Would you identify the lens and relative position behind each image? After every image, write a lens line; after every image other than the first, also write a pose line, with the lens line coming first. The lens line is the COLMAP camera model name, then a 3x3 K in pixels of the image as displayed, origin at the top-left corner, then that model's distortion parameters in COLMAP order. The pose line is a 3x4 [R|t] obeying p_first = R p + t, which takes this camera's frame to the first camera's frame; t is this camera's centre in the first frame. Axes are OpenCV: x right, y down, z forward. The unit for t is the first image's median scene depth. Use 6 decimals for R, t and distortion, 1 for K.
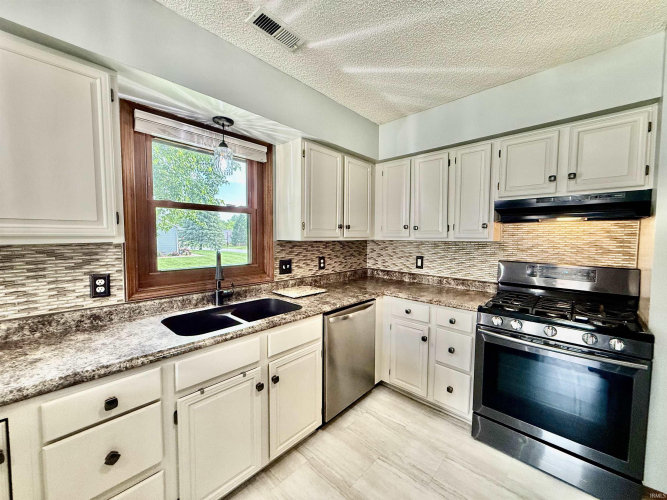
lens RADIAL K [[266.6, 0, 332.0], [0, 266.6, 250.8], [0, 0, 1]] dist [-0.001198, 0.000633]
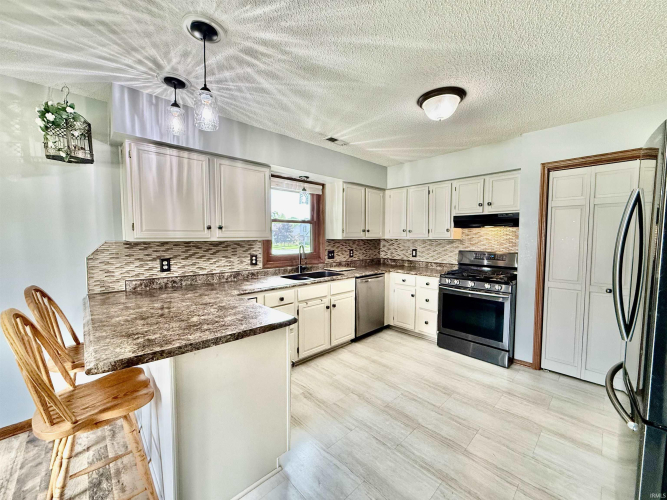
lens RADIAL K [[266.6, 0, 332.0], [0, 266.6, 250.8], [0, 0, 1]] dist [-0.001198, 0.000633]
pose [[0.998167, -0.000717, -0.060515, -0.069185], [0.000677, 1.000000, -0.000670, 0.038353], [0.060515, 0.000628, 0.998167, -0.721676]]
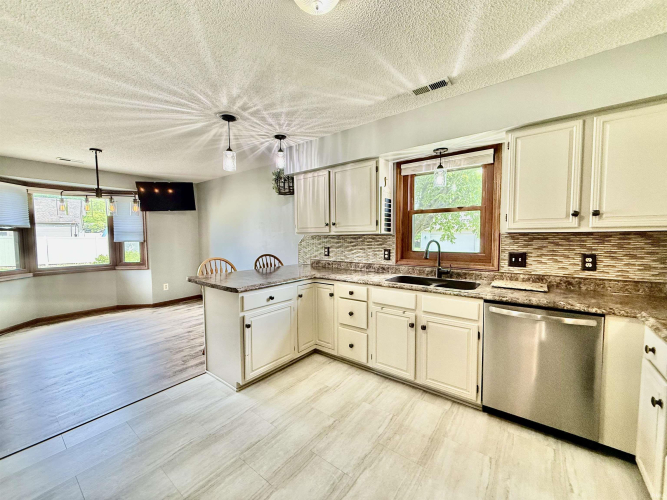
lens RADIAL K [[266.6, 0, 332.0], [0, 266.6, 250.8], [0, 0, 1]] dist [-0.001198, 0.000633]
pose [[0.089341, 0.050840, -0.994703, 0.786507], [-0.047442, 0.997780, 0.046736, 0.014392], [0.994871, 0.043015, 0.091555, 0.237842]]
